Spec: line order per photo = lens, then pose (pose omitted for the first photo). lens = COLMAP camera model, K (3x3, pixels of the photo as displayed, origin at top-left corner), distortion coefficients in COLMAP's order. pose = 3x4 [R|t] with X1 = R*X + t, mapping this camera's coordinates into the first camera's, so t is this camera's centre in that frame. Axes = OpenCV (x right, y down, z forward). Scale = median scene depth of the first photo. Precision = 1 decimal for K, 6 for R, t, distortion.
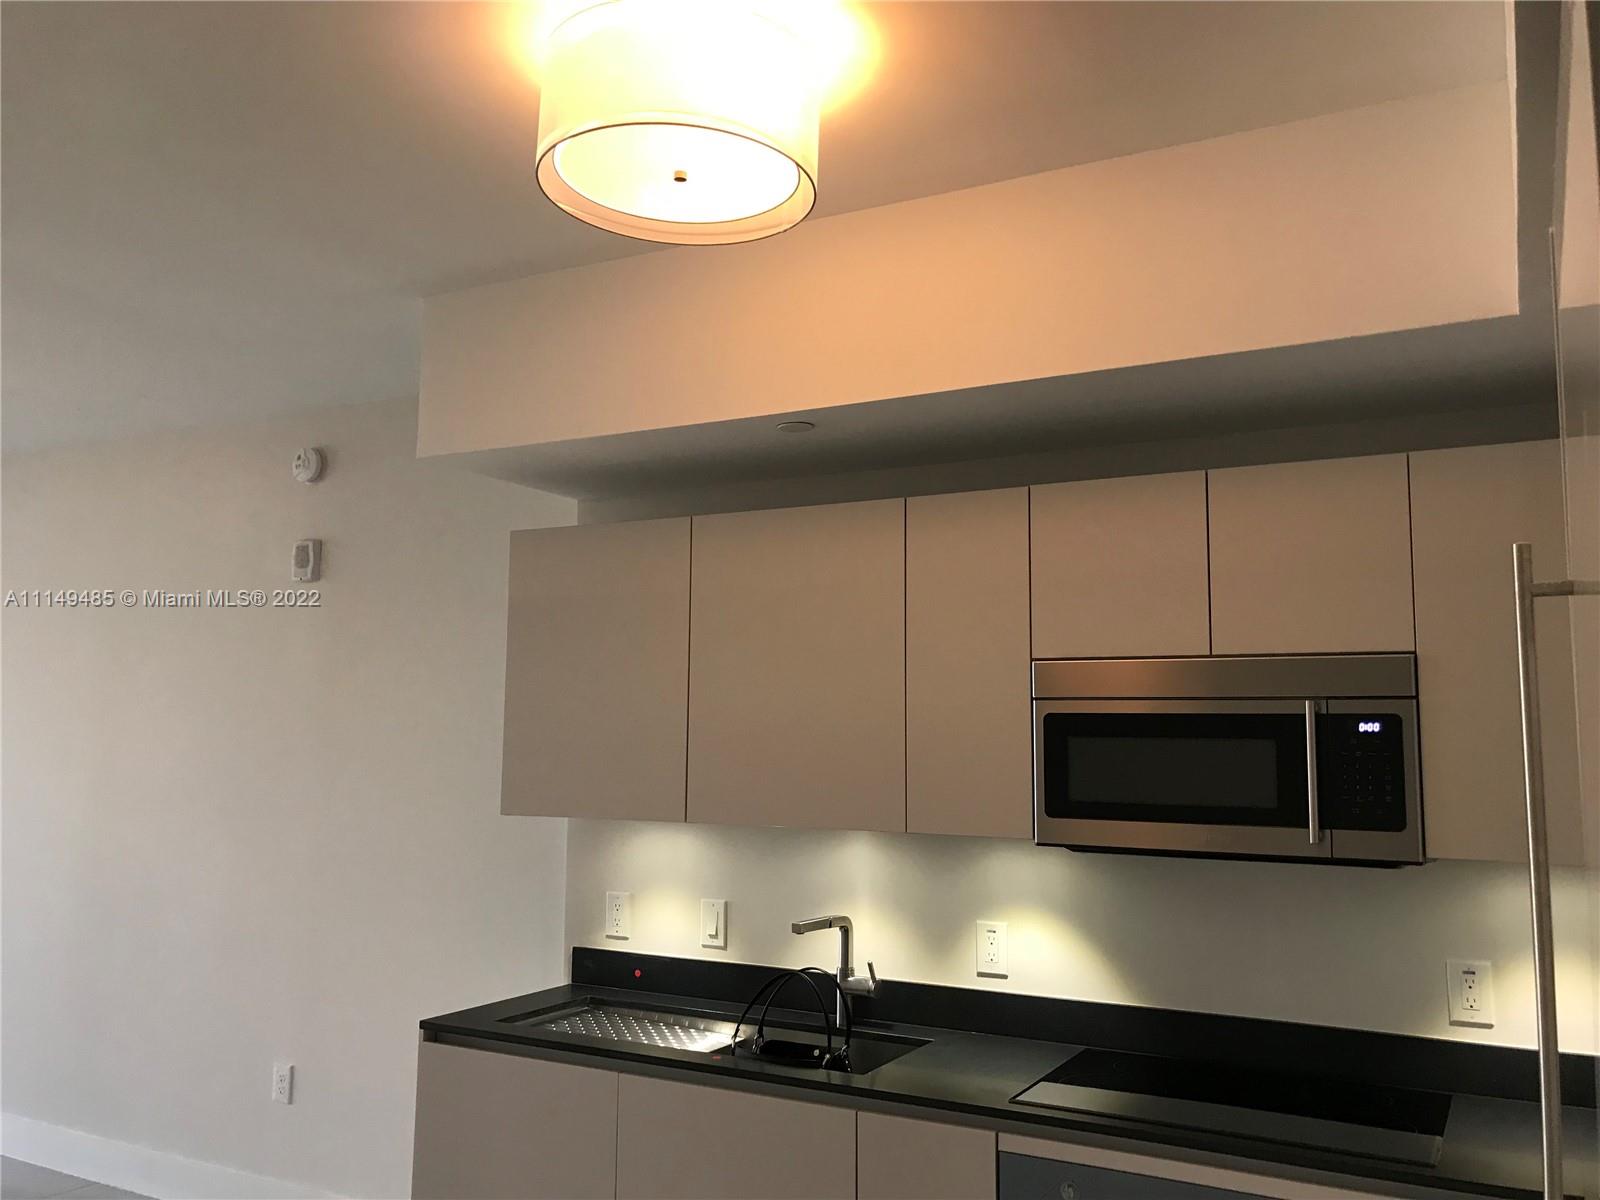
lens RADIAL K [[1326.6, 0, 803.6], [0, 1326.6, 591.2], [0, 0, 1]] dist [0.042526, -0.060726]
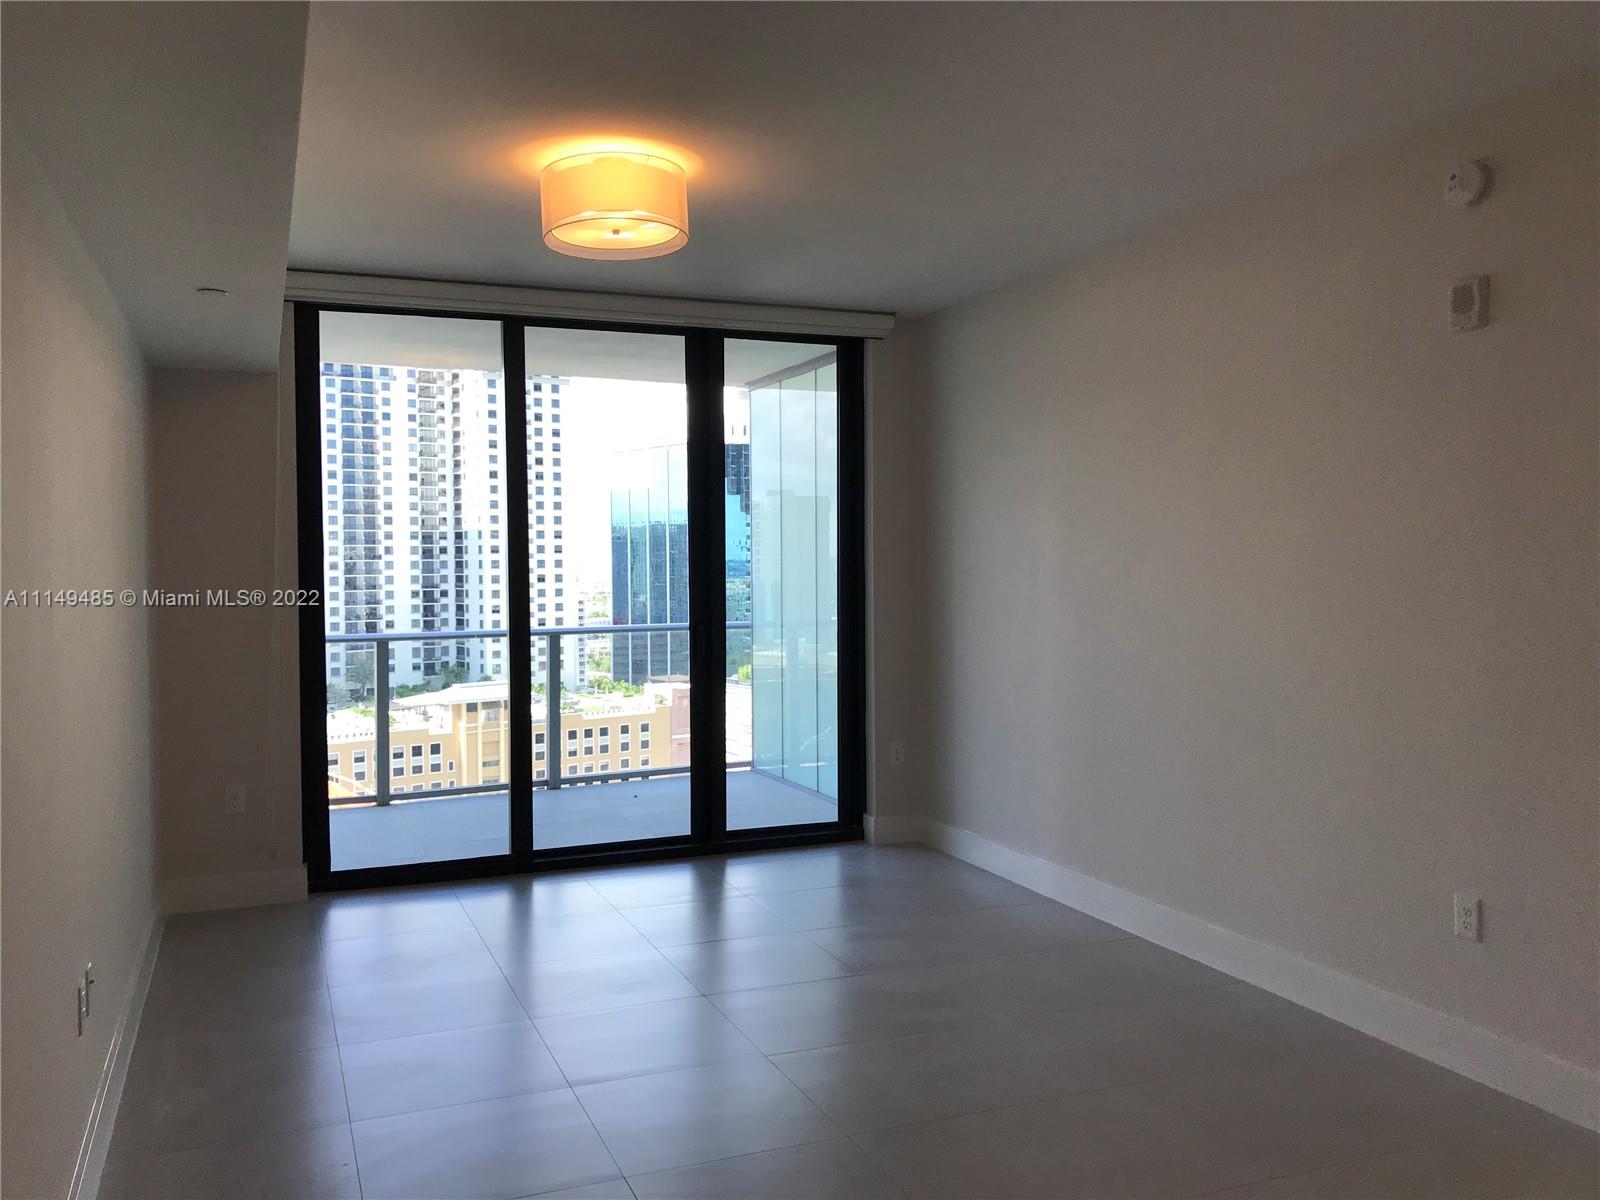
lens RADIAL K [[1326.6, 0, 807.5], [0, 1326.6, 614.4], [0, 0, 1]] dist [0.041273, -0.070015]
pose [[0.783589, 0.011970, -0.621164, -0.230009], [0.084187, 0.988547, 0.125250, 0.035914], [0.615549, -0.150439, 0.773607, 0.116427]]
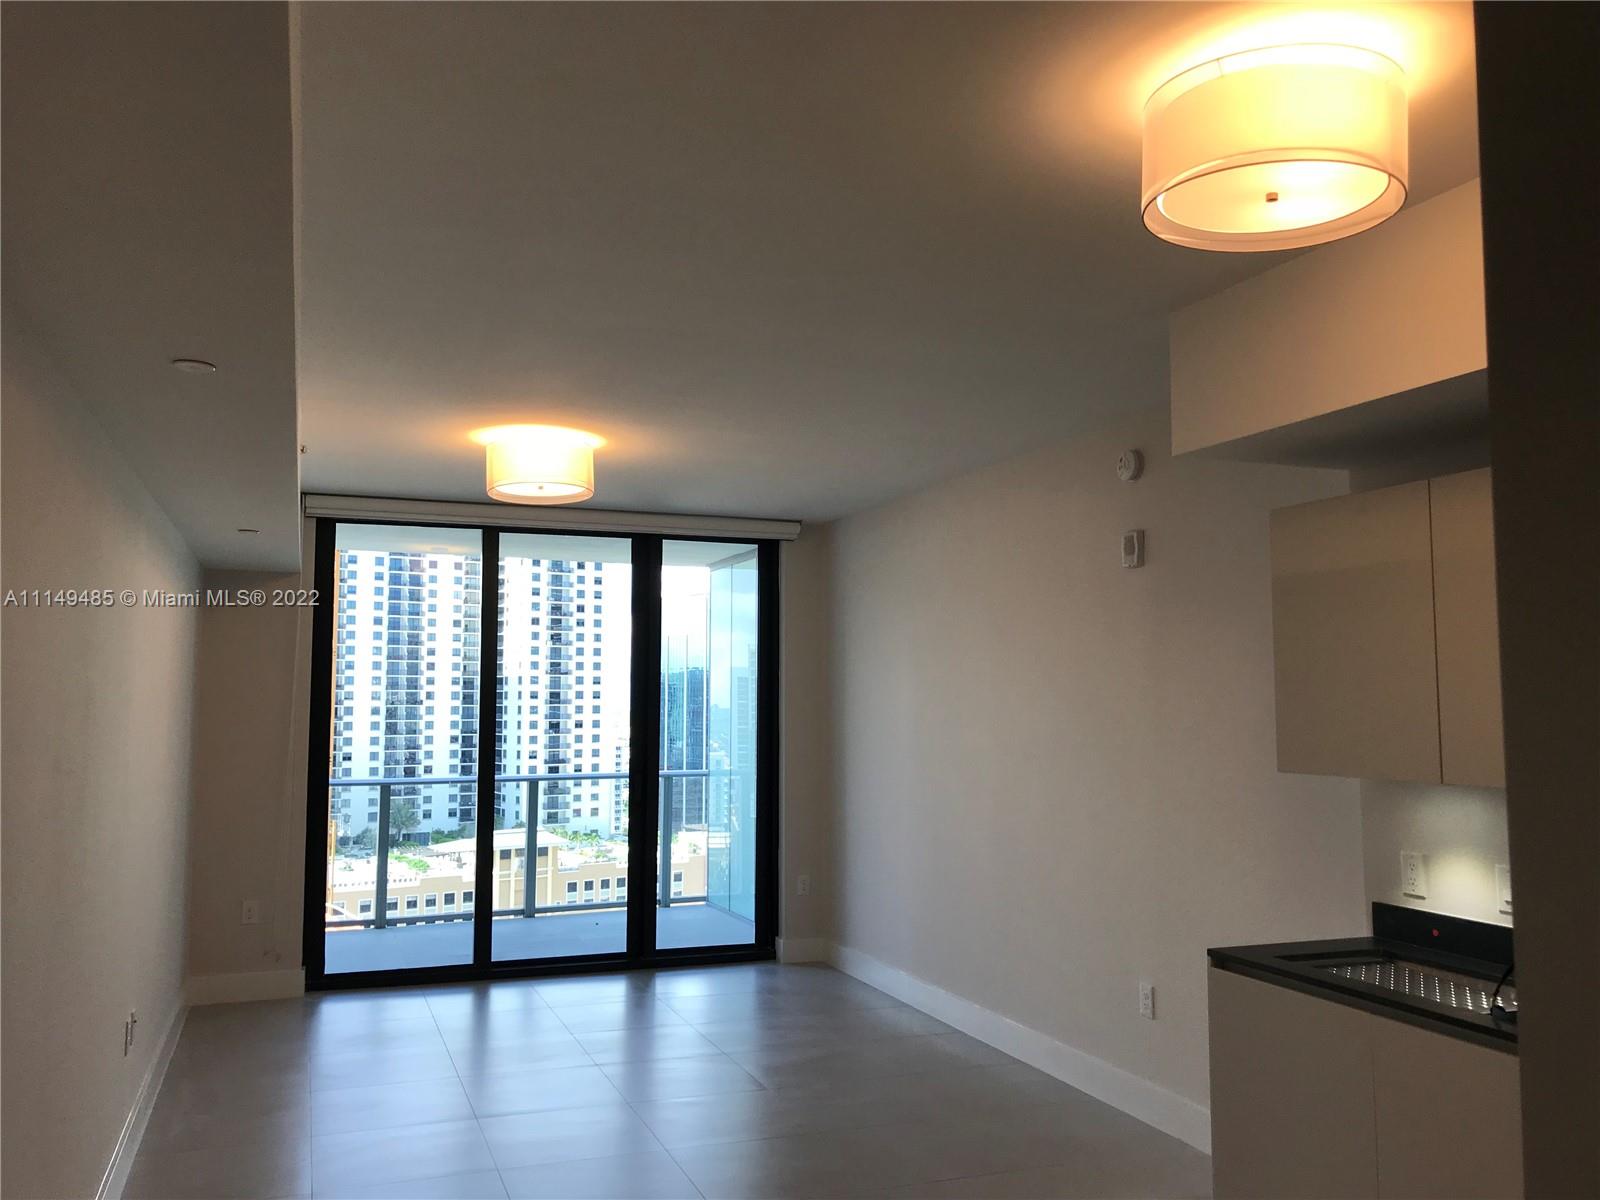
lens RADIAL K [[1329.6, 0, 793.0], [0, 1329.6, 599.5], [0, 0, 1]] dist [0.020798, 0.018932]
pose [[0.758676, -0.060890, -0.648616, 0.181161], [0.080716, 0.996737, 0.000842, -0.005253], [0.646448, -0.052993, 0.761115, -0.074904]]
